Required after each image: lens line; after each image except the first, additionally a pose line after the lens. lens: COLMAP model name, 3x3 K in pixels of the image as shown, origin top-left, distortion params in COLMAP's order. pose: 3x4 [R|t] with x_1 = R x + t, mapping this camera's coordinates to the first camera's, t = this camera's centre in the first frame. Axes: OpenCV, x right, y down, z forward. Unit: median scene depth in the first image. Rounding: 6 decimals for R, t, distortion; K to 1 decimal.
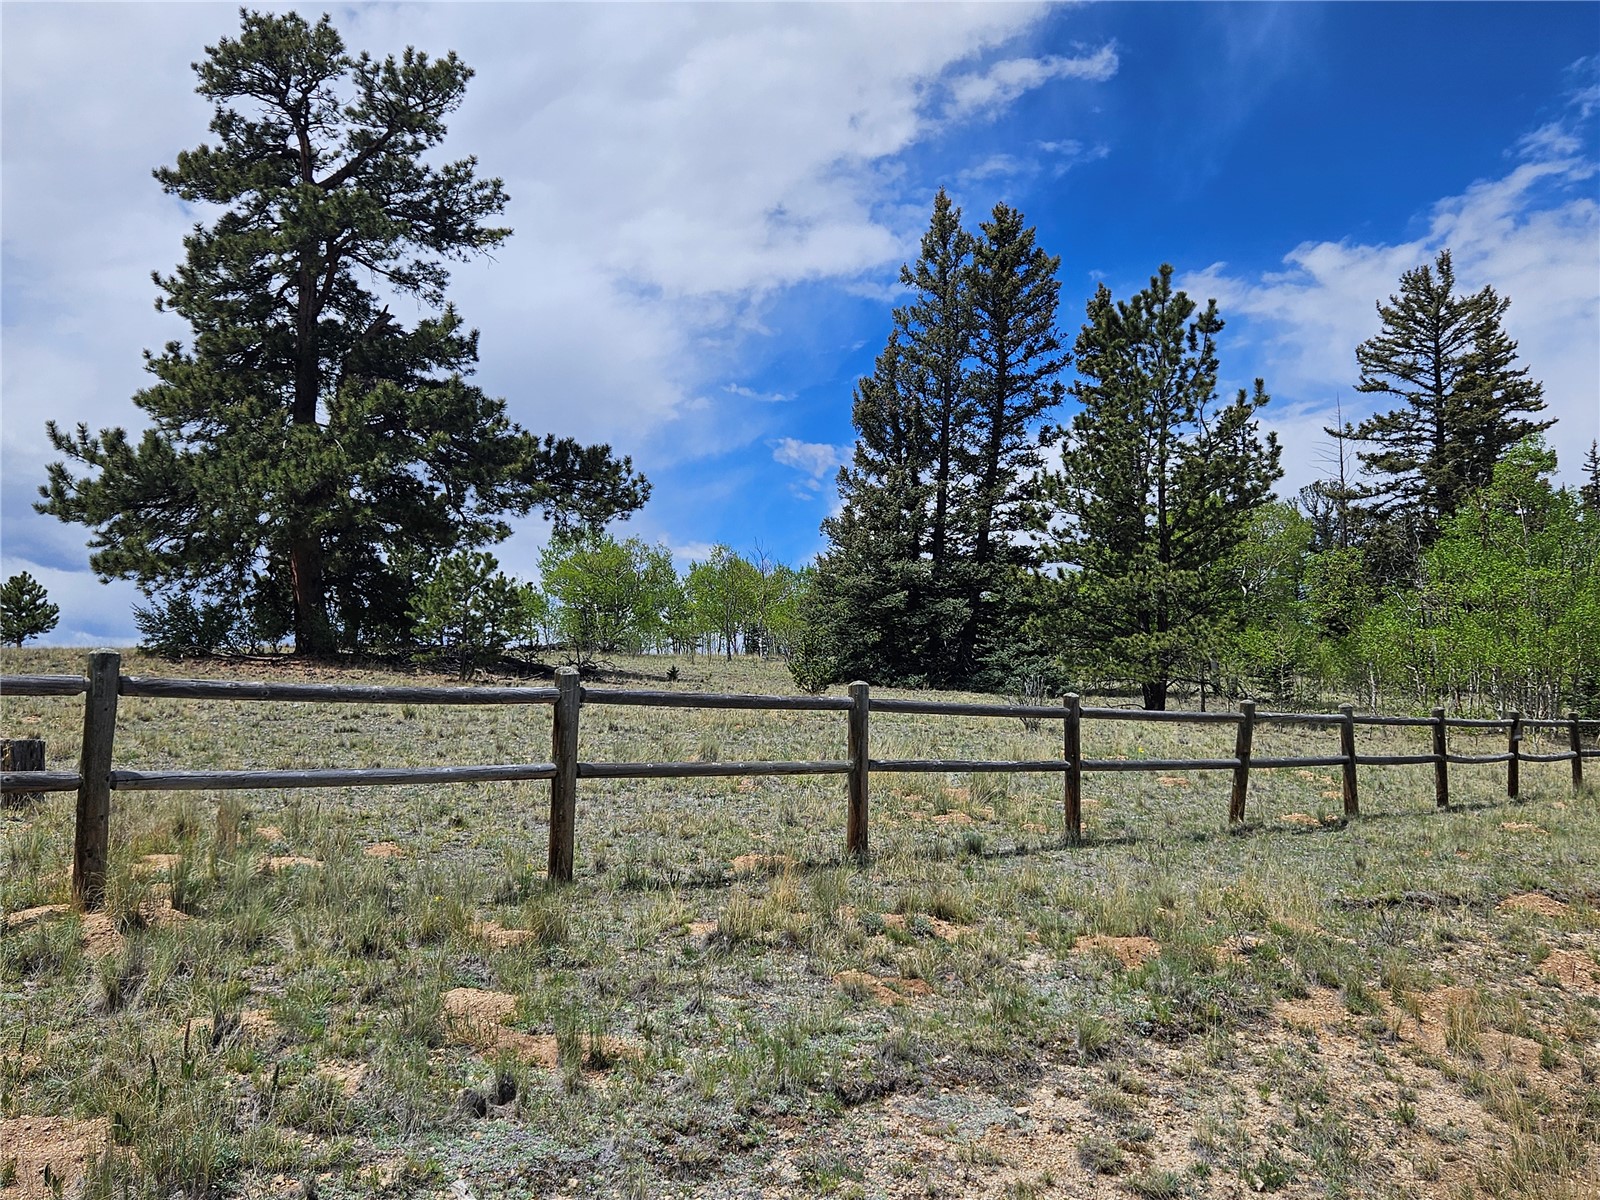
lens RADIAL K [[1445.2, 0, 800.0], [0, 1445.2, 600.0], [0, 0, 1]] dist [0.108452, -0.152928]
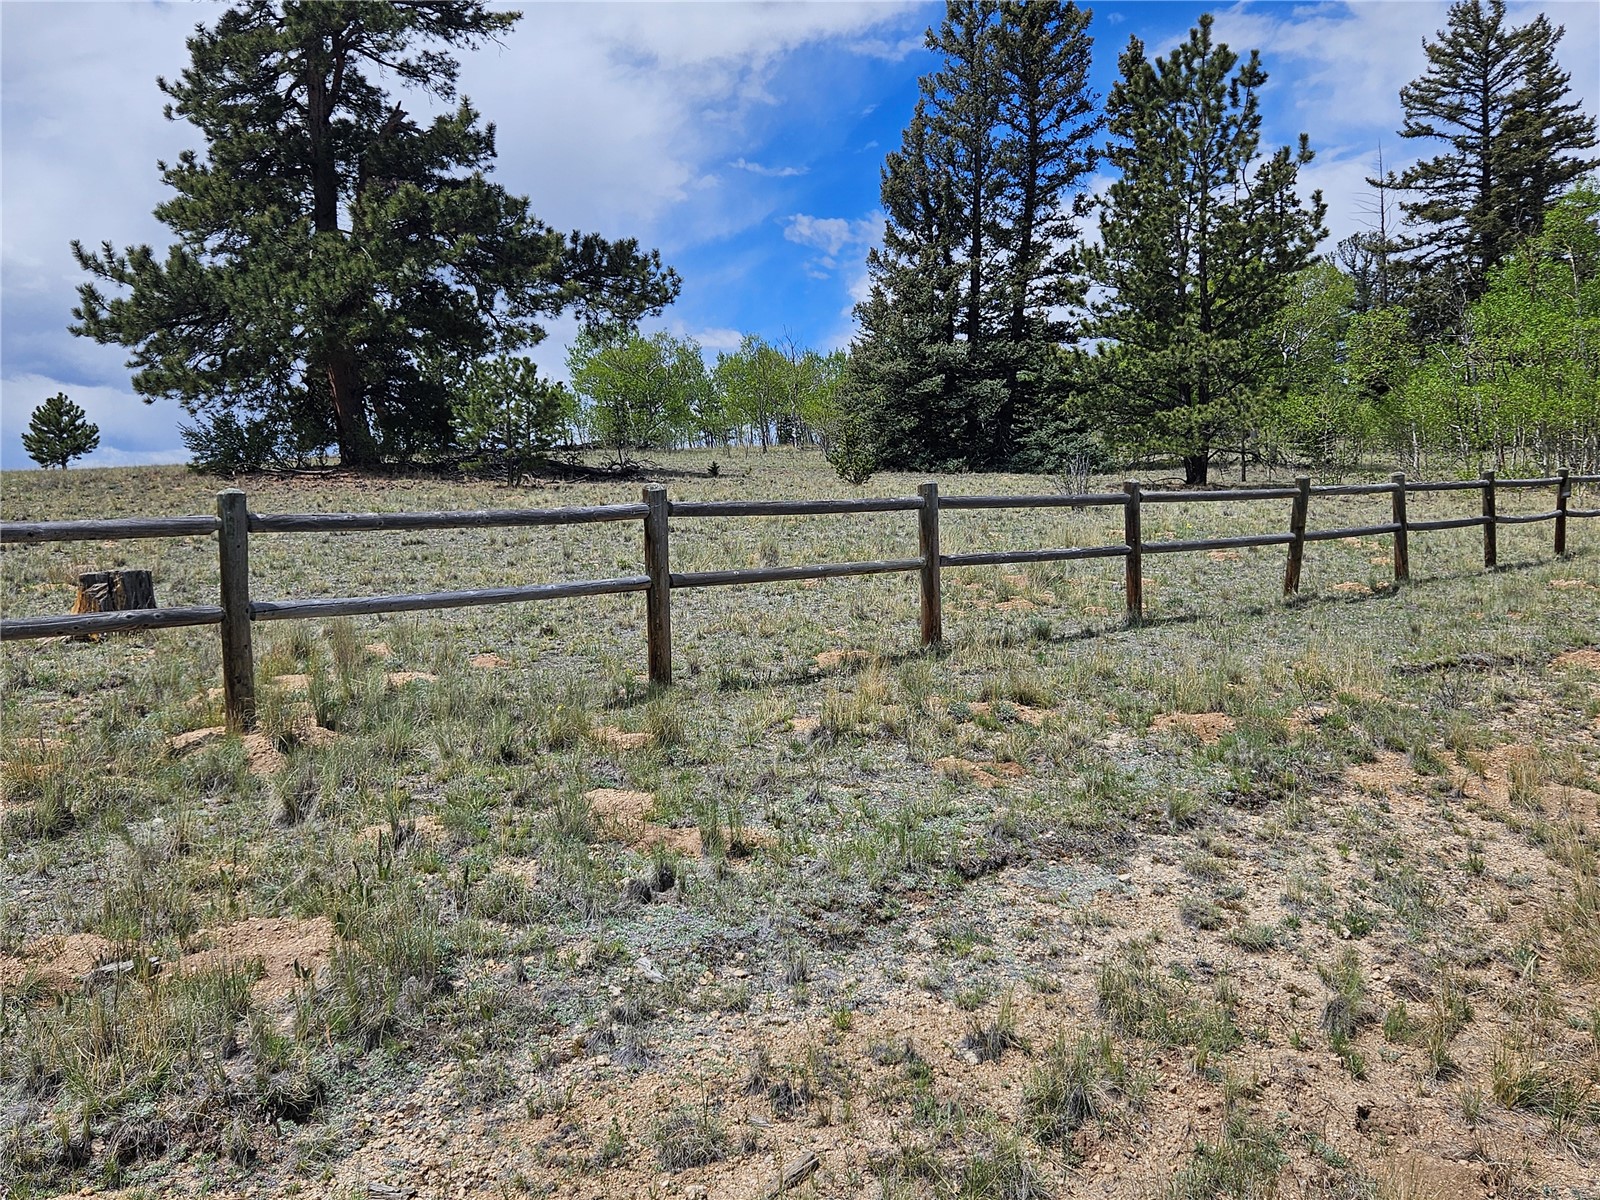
lens RADIAL K [[1447.0, 0, 798.6], [0, 1447.0, 595.2], [0, 0, 1]] dist [0.088653, -0.084421]
pose [[0.998746, -0.045231, -0.021482, -0.011277], [0.047870, 0.988320, 0.144678, -0.005613], [0.014687, -0.145524, 0.989246, -0.010022]]
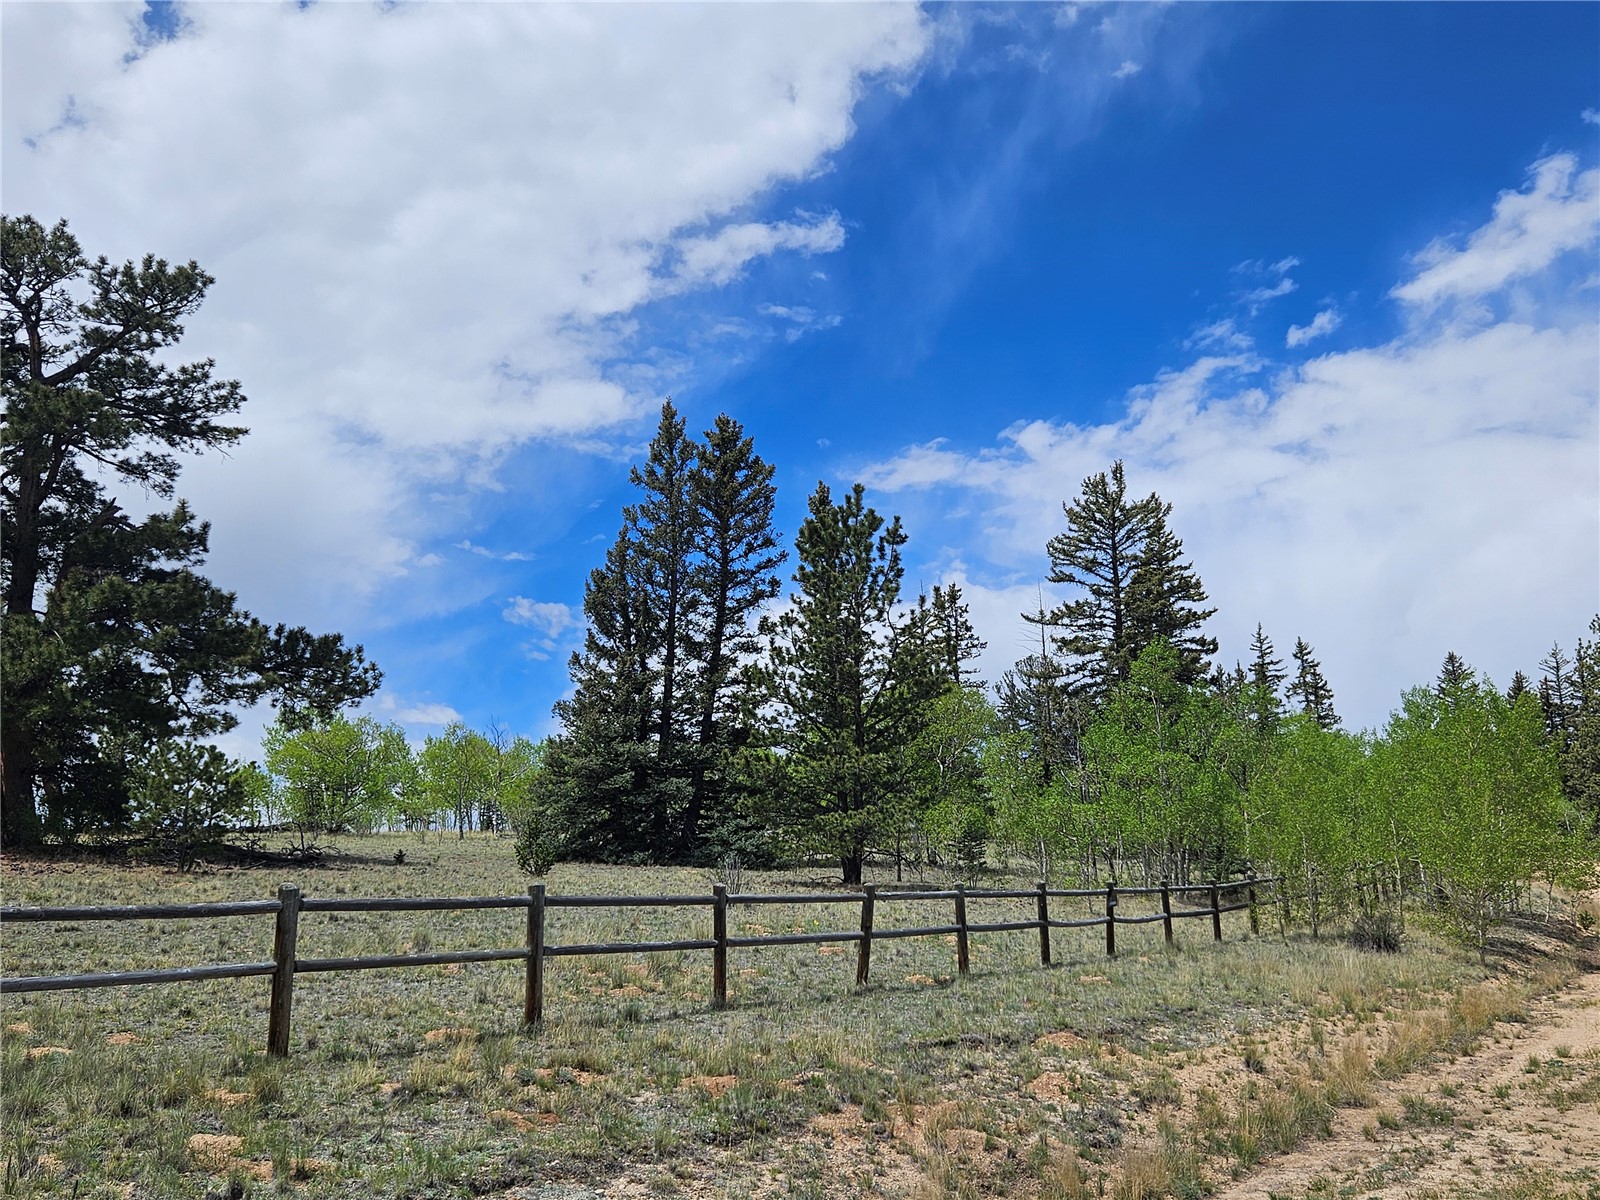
lens RADIAL K [[1492.2, 0, 831.1], [0, 1492.2, 604.8], [0, 0, 1]] dist [0.101027, -0.120435]
pose [[0.983646, 0.010197, 0.179824, 0.019089], [0.008047, 0.994911, -0.100432, -0.017351], [-0.179933, 0.100237, 0.978558, -0.117869]]
